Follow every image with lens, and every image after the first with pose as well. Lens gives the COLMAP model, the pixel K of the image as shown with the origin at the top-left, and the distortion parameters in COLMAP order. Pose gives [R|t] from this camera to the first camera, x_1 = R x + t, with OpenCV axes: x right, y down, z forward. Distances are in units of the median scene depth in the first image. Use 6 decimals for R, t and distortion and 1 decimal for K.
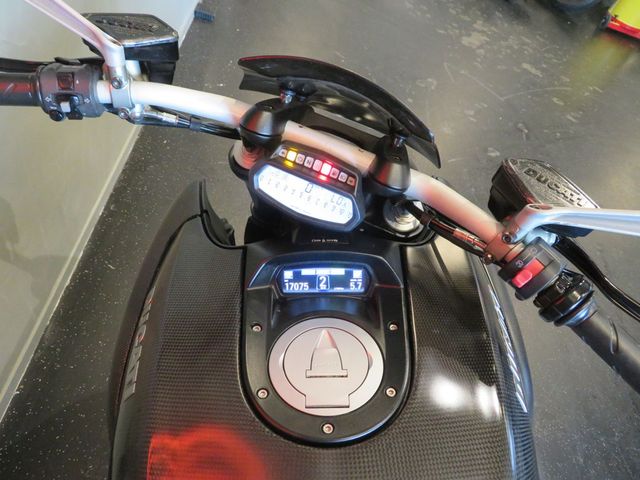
lens RADIAL K [[458.2, 0, 320.0], [0, 458.2, 240.0], [0, 0, 1]] dist [-0.007605, 0.004414]
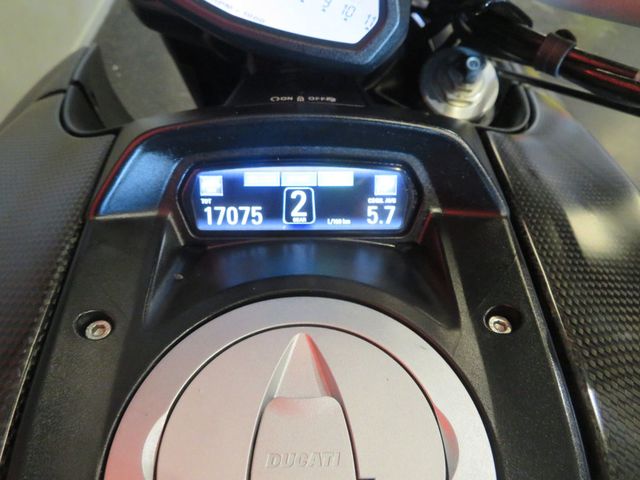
lens RADIAL K [[458.2, 0, 320.0], [0, 458.2, 240.0], [0, 0, 1]] dist [-0.007605, 0.004414]
pose [[0.999701, -0.001751, 0.024384, 0.014978], [-0.000370, 0.996232, 0.086723, 0.088613], [-0.024444, -0.086706, 0.995934, 0.603659]]
